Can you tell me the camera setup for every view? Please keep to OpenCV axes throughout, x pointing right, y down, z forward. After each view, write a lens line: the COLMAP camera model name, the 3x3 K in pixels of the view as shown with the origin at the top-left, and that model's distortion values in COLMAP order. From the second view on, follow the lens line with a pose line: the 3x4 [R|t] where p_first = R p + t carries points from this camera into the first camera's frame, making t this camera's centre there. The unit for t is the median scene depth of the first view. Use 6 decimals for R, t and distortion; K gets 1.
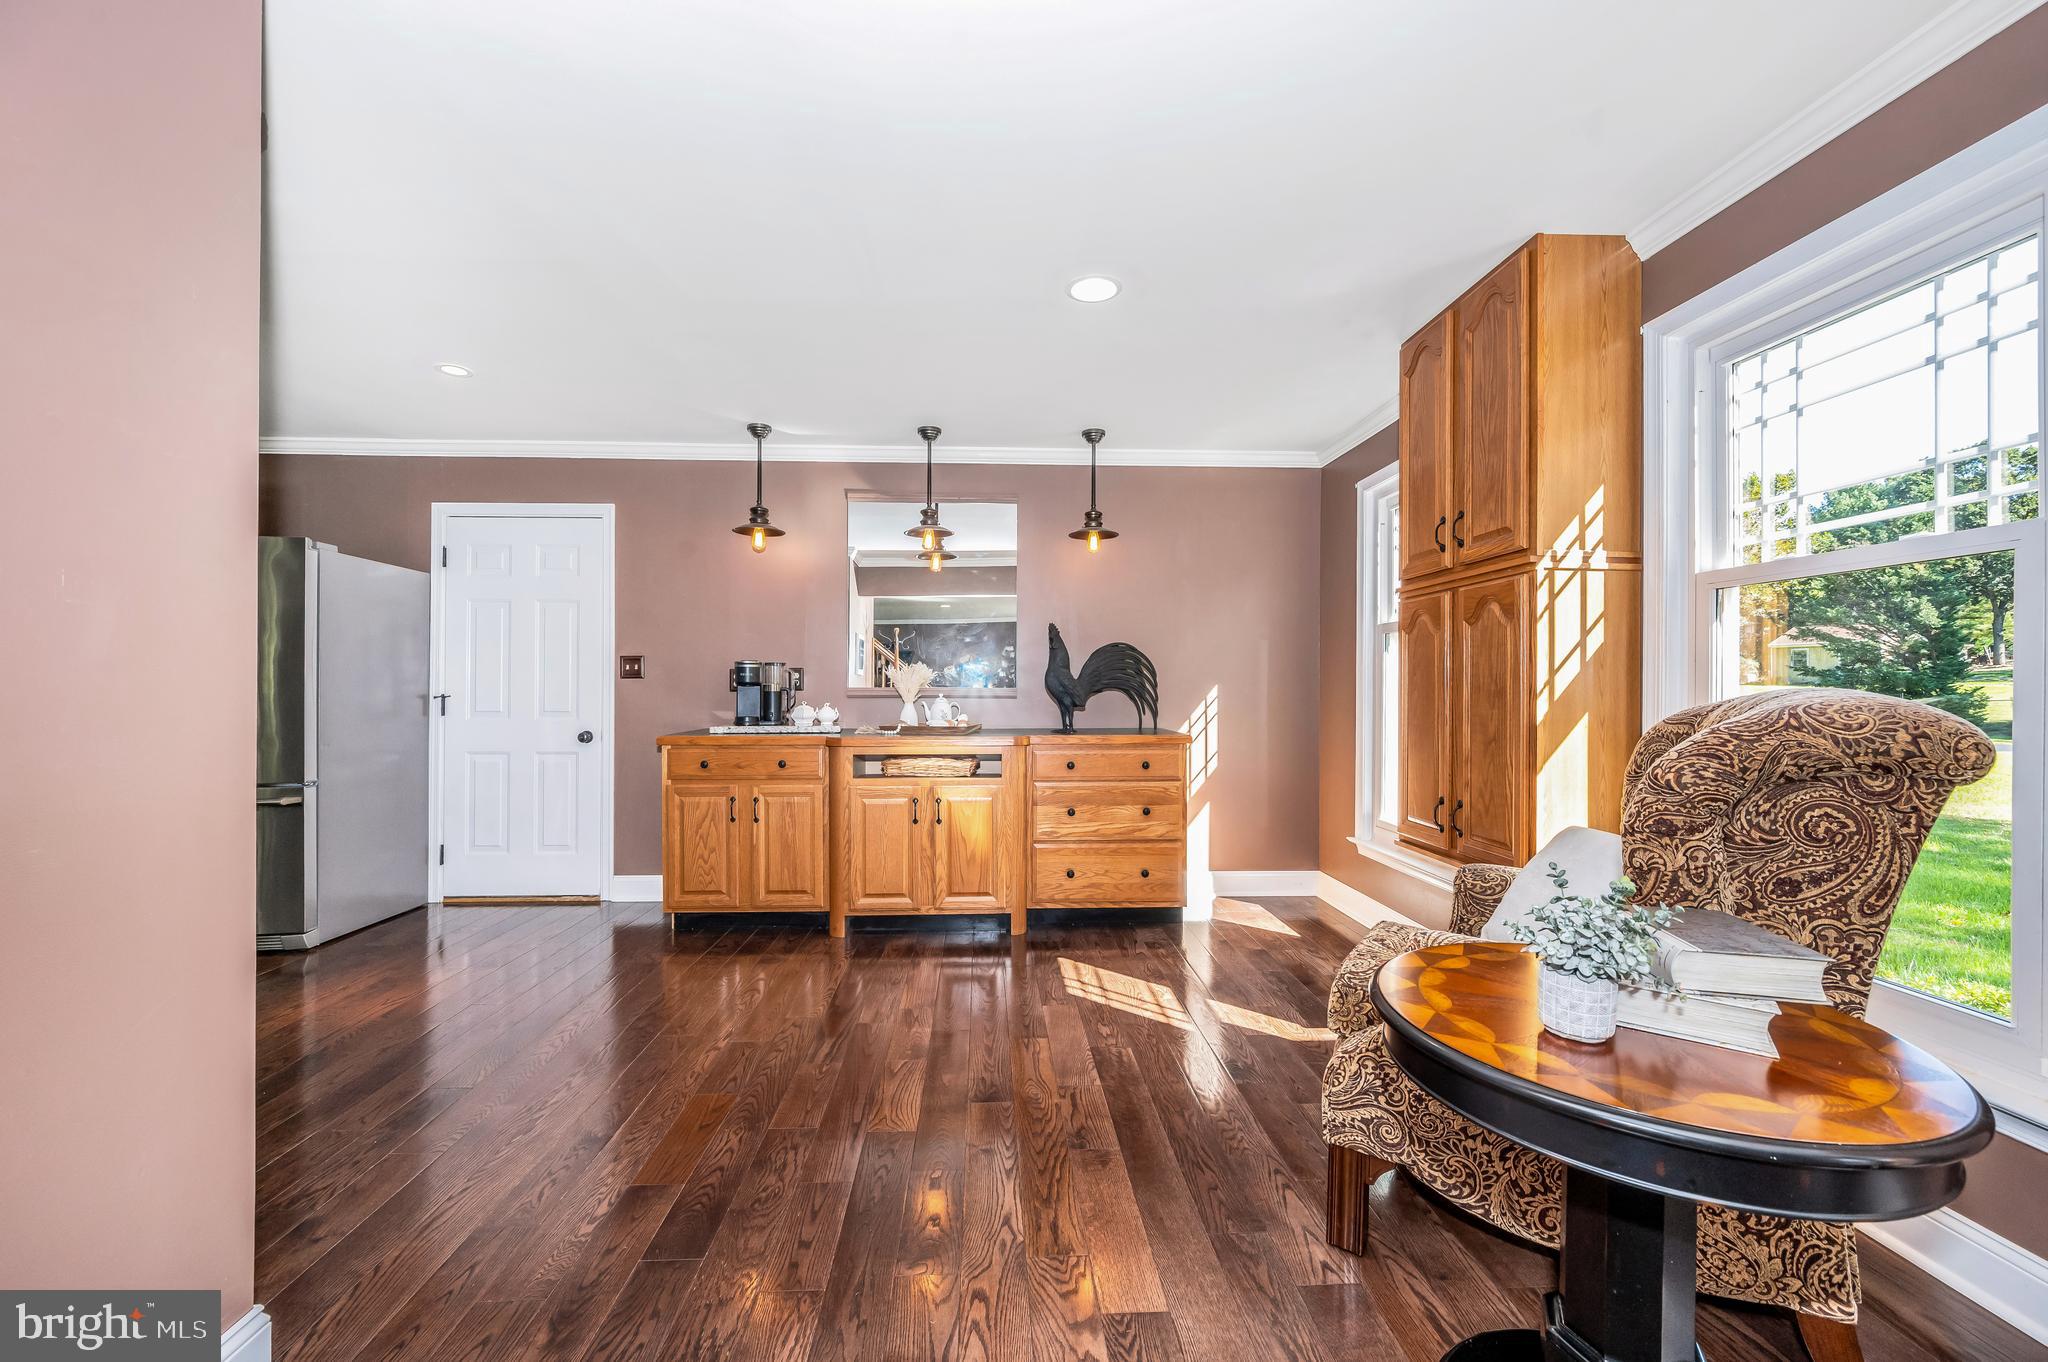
lens RADIAL K [[820.8, 0, 1031.0], [0, 820.8, 669.6], [0, 0, 1]] dist [-0.002309, -0.000521]
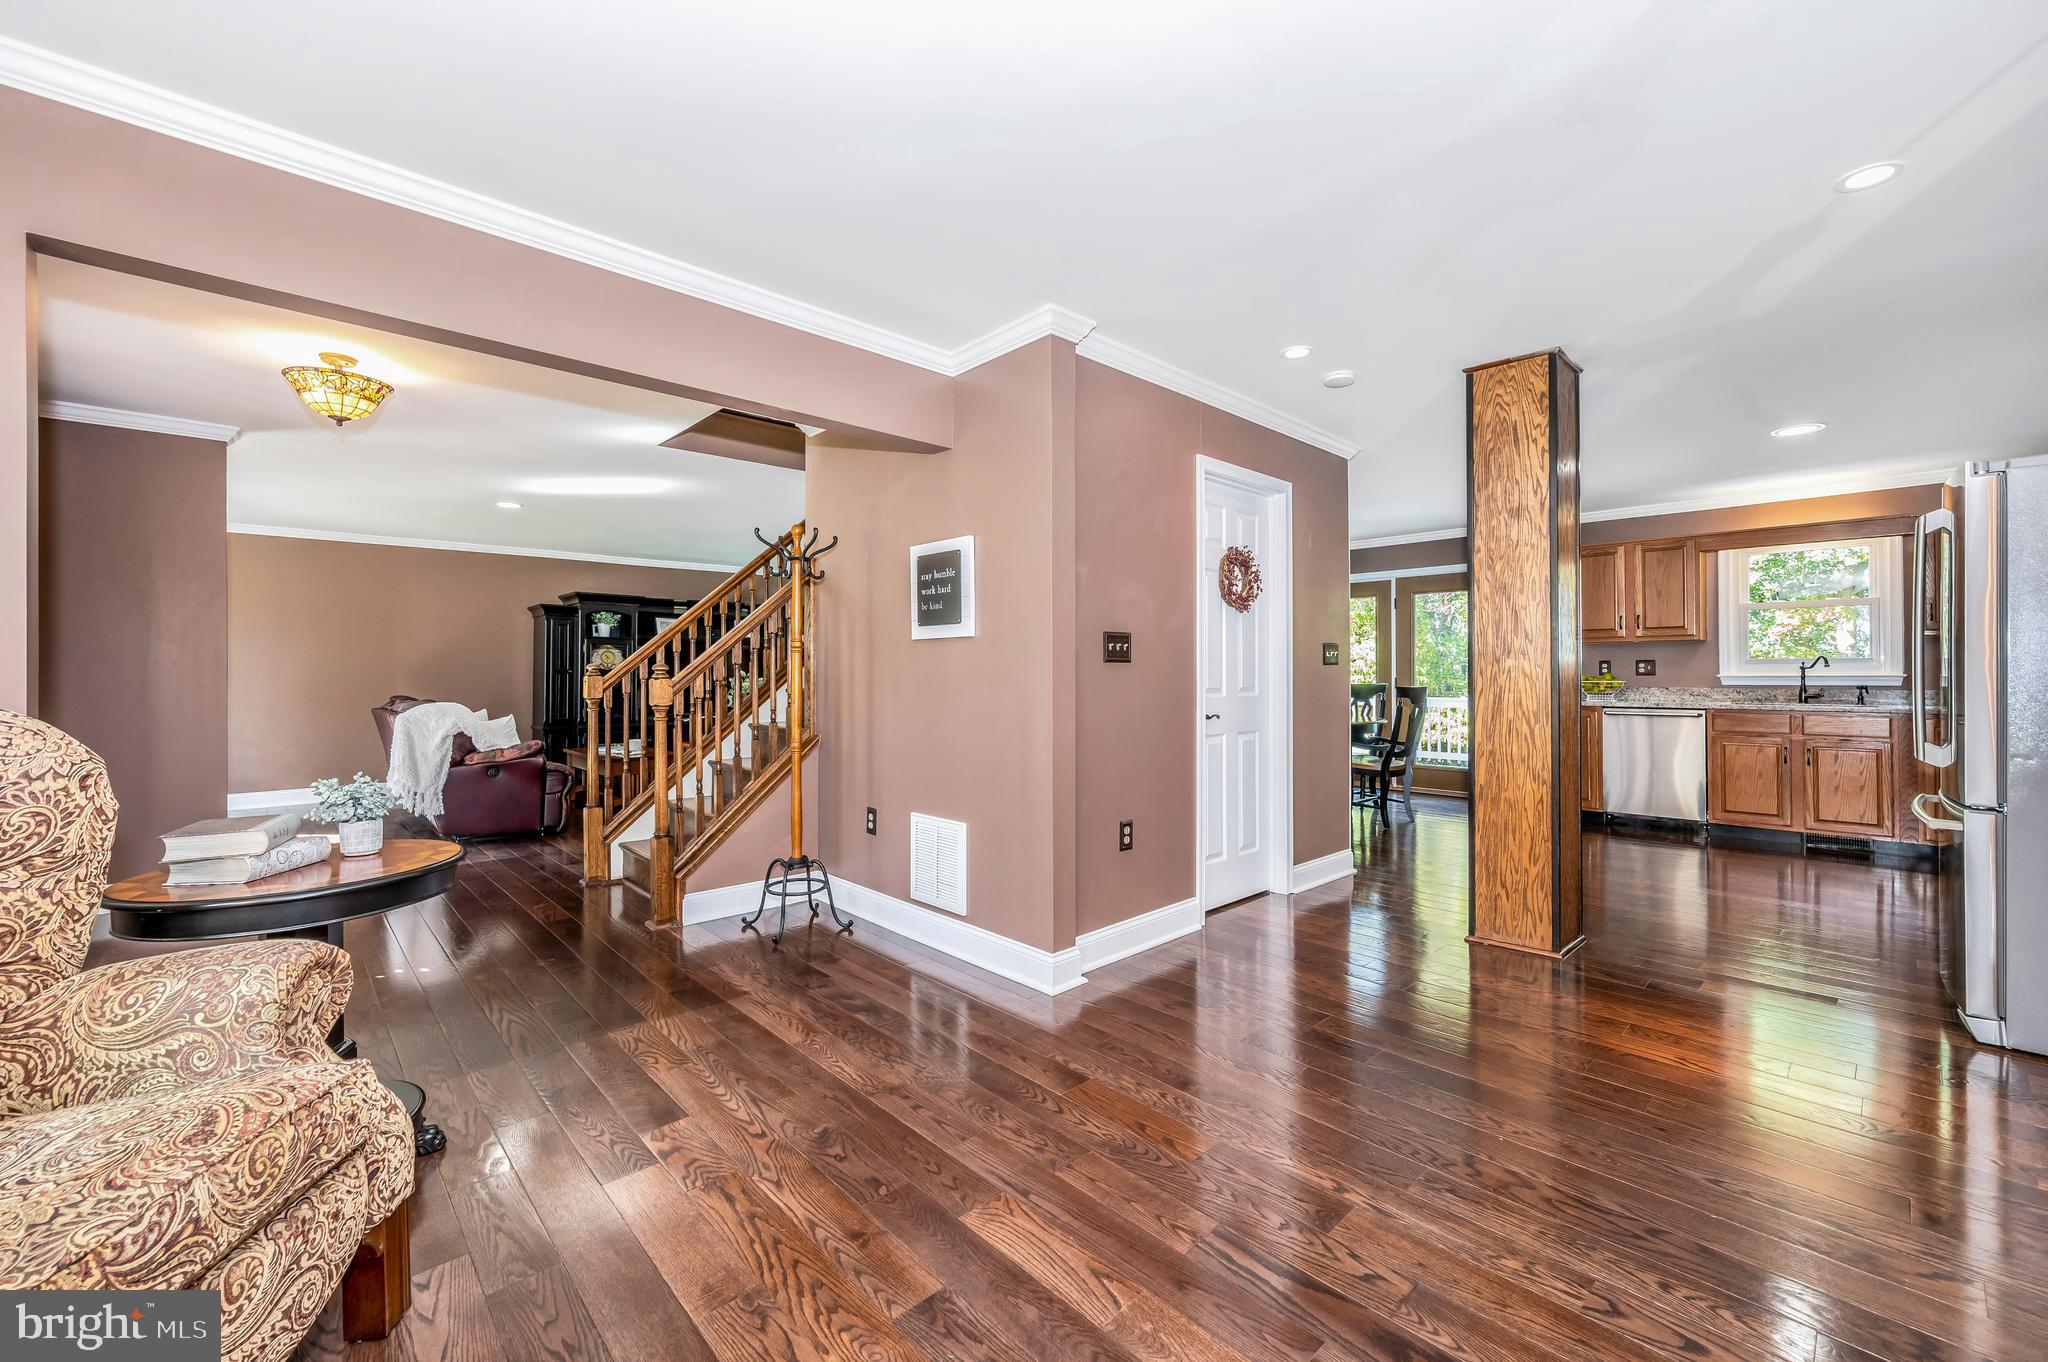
lens RADIAL K [[820.8, 0, 1031.0], [0, 820.8, 669.6], [0, 0, 1]] dist [-0.002309, -0.000521]
pose [[-0.767859, 0.003290, -0.640611, 0.237827], [0.017032, 0.999738, -0.015281, 0.019667], [0.640393, -0.022644, -0.767714, 1.227852]]
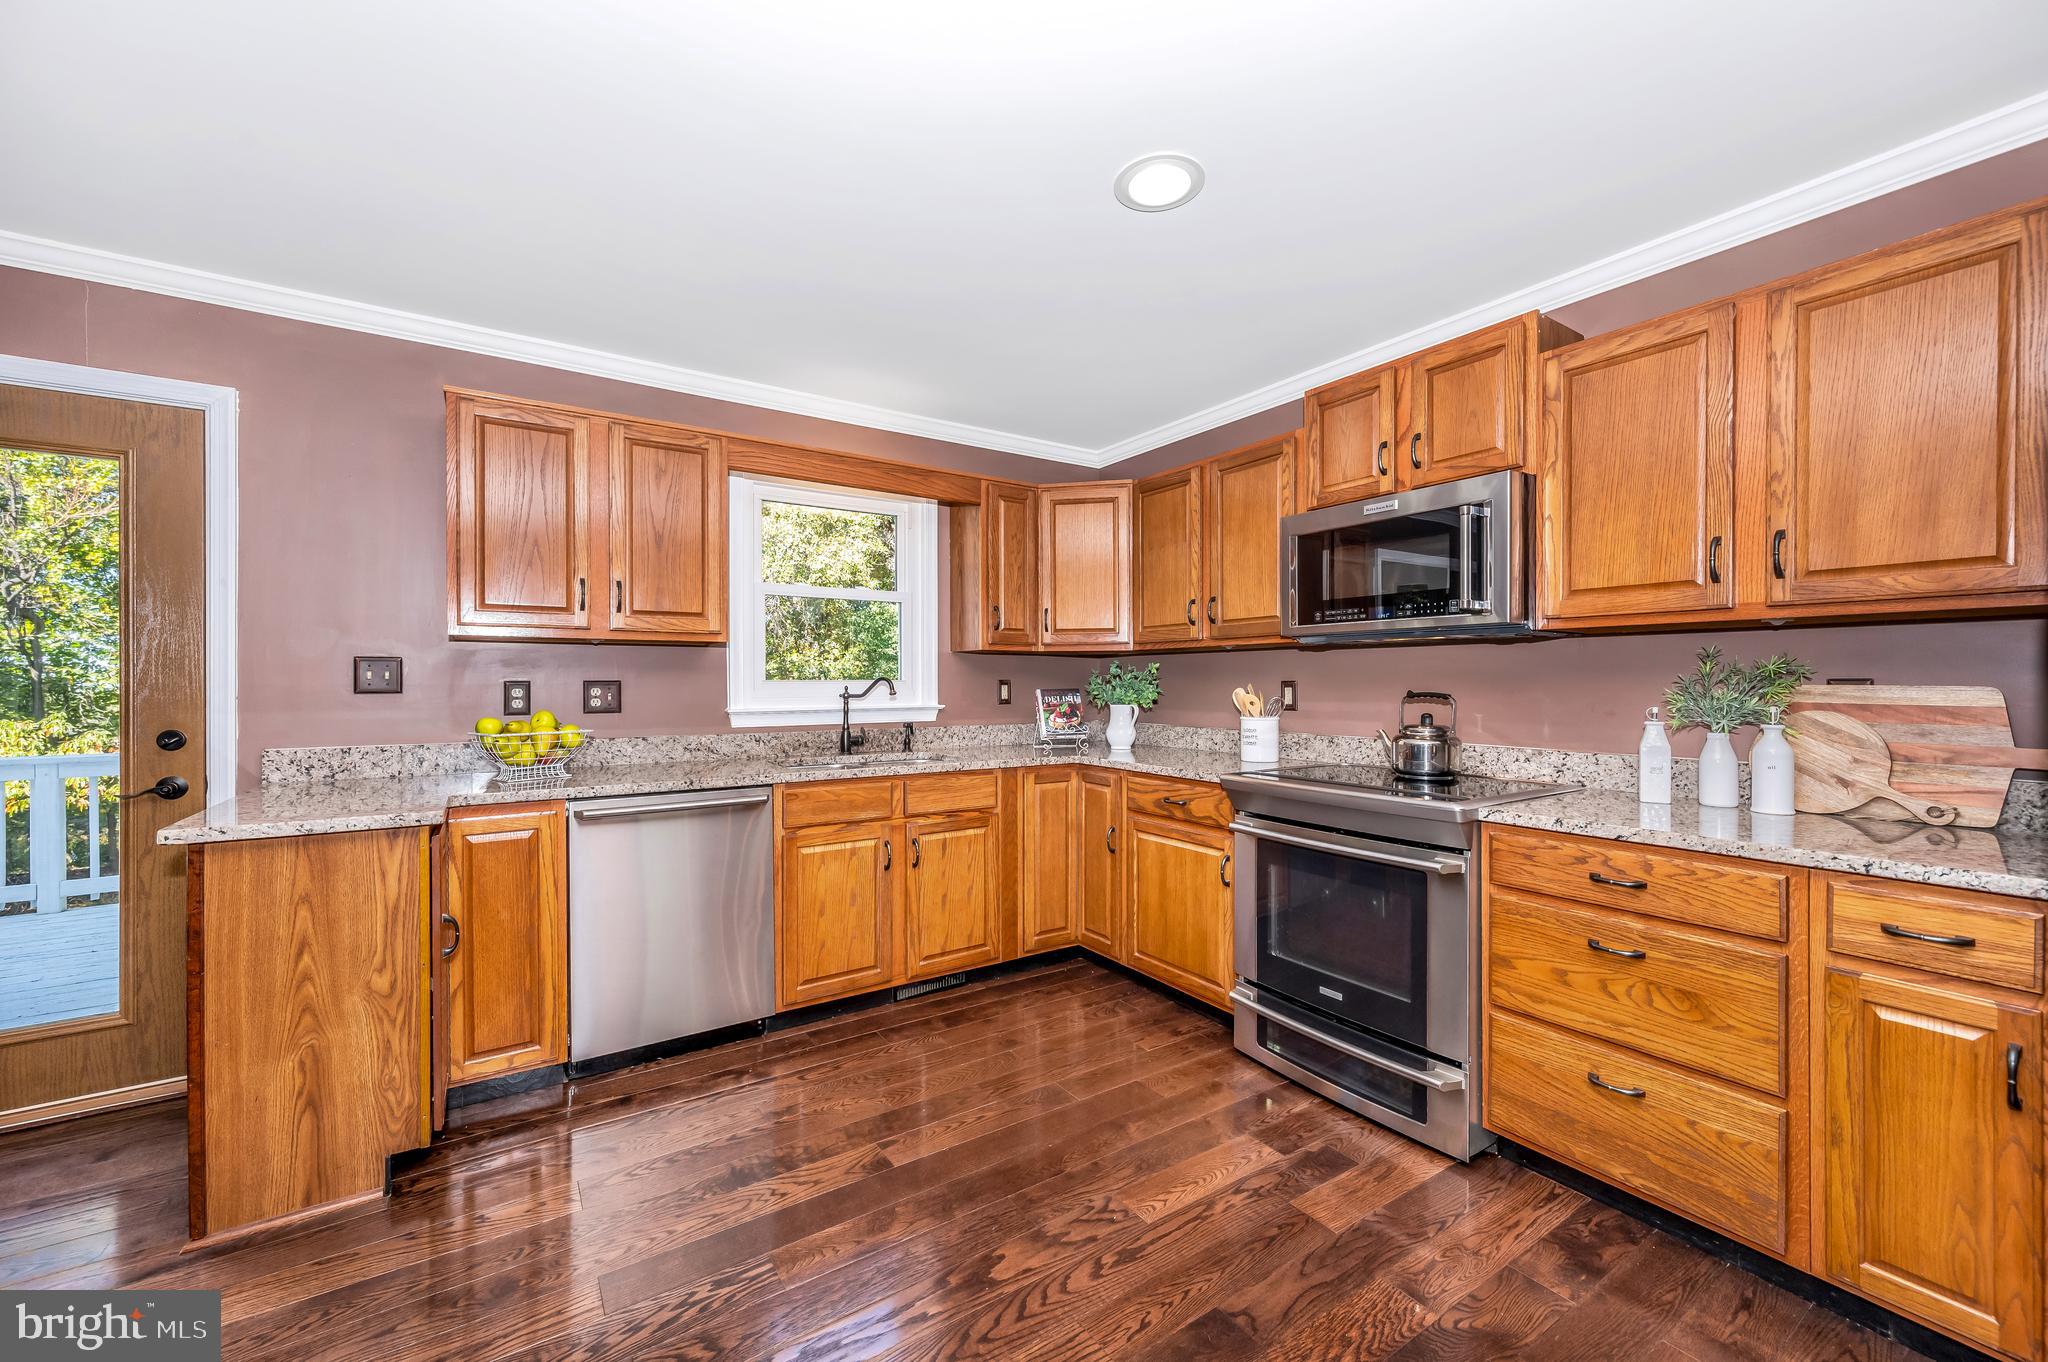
lens RADIAL K [[808.1, 0, 1024.0], [0, 808.1, 681.0], [0, 0, 1]] dist [0.001962, 0.000399]
pose [[0.501665, 0.003072, -0.865057, -1.301351], [0.013925, 0.999835, 0.011626, -0.016069], [0.864950, -0.017878, 0.501540, 0.532111]]
